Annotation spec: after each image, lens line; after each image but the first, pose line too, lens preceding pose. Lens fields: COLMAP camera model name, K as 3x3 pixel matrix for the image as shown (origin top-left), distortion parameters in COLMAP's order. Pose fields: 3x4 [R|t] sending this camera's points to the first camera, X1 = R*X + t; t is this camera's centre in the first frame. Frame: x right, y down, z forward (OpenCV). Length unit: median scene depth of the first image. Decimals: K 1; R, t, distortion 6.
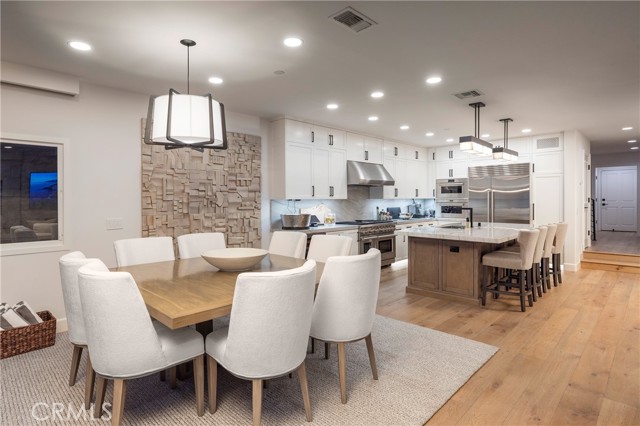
lens RADIAL K [[347.6, 0, 279.2], [0, 347.6, 201.3], [0, 0, 1]] dist [-0.001112, 0.003251]
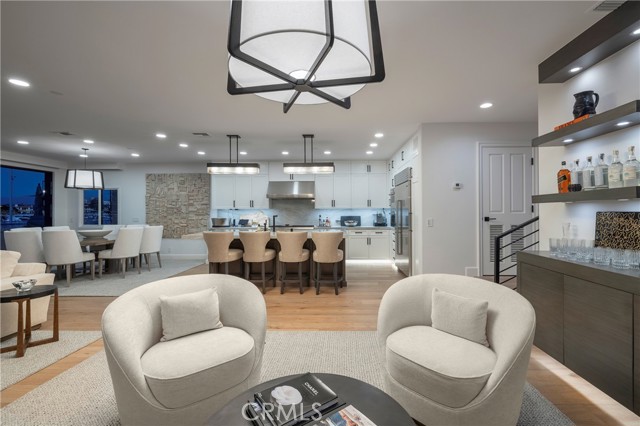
lens RADIAL K [[267.8, 0, 347.0], [0, 267.8, 212.0], [0, 0, 1]] dist [-0.004006, -0.000226]
pose [[0.720337, 0.003651, -0.693615, 1.278520], [-0.003796, 0.999992, 0.001321, 0.003491], [0.693614, 0.001681, 0.720345, 0.475233]]
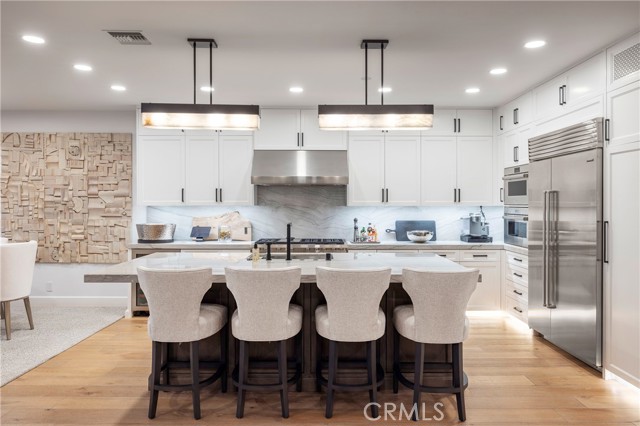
lens RADIAL K [[431.3, 0, 340.7], [0, 431.3, 209.9], [0, 0, 1]] dist [-0.007811, 0.001697]
pose [[0.733374, 0.015170, -0.679657, 0.988160], [-0.008915, 0.999880, 0.012699, -0.011643], [0.679767, -0.003254, 0.733420, 0.527561]]
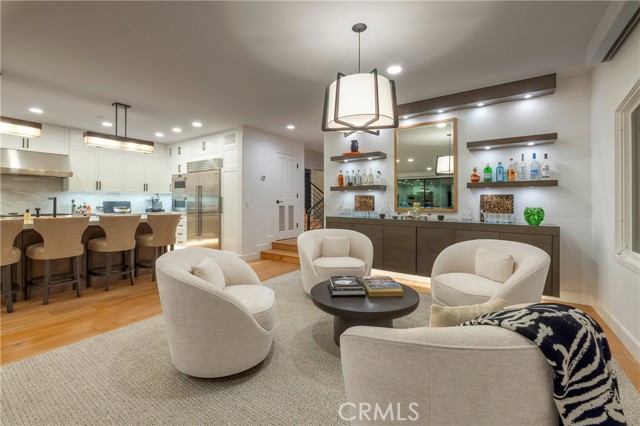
lens RADIAL K [[267.8, 0, 304.3], [0, 267.8, 199.6], [0, 0, 1]] dist [-0.004006, -0.000226]
pose [[0.984157, 0.010260, 0.177001, 0.978240], [-0.007420, 0.999833, -0.016702, 0.029052], [-0.177143, 0.015124, 0.984069, 0.211323]]
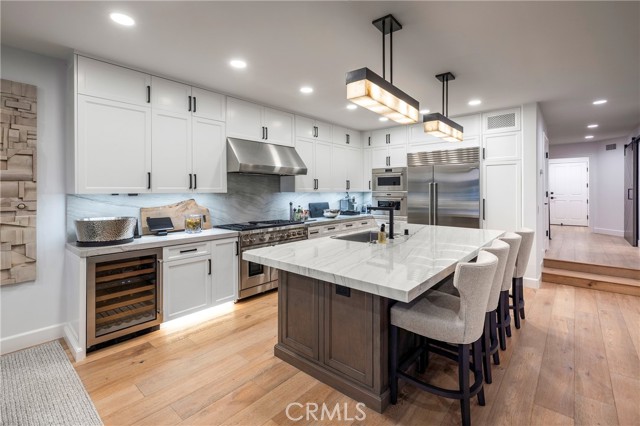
lens RADIAL K [[284.6, 0, 301.0], [0, 284.6, 190.1], [0, 0, 1]] dist [0.000128, 0.000886]
pose [[0.998014, 0.003584, 0.062889, 0.333908], [-0.003083, 0.999963, -0.008058, -0.008334], [-0.062915, 0.007849, 0.997988, 0.461911]]
